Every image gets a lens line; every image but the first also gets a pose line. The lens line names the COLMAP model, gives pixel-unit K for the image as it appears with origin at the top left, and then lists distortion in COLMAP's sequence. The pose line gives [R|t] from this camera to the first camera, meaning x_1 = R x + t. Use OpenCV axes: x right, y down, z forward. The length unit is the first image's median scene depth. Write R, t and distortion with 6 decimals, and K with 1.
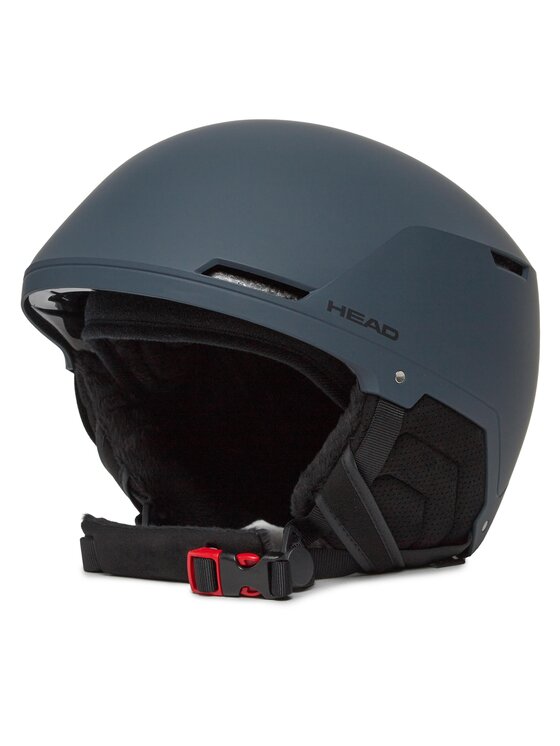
lens RADIAL K [[2025.6, 0, 279.9], [0, 2025.6, 370.2], [0, 0, 1]] dist [-0.663066, 0.000000]
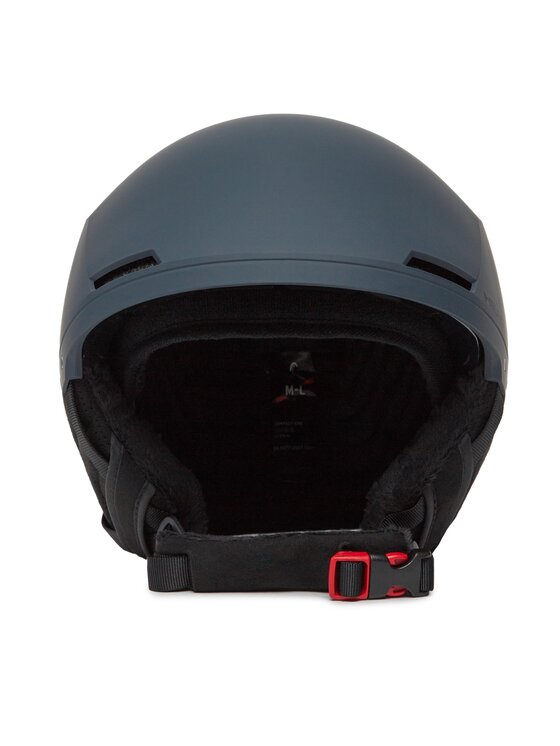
lens RADIAL K [[1803.4, 0, 279.9], [0, 1803.4, 369.5], [0, 0, 1]] dist [-0.092305, 0.000000]
pose [[0.919043, -0.052500, 0.390644, -0.413098], [0.054270, 0.998505, 0.006513, -0.006730], [-0.390402, 0.015215, 0.920519, 0.218700]]
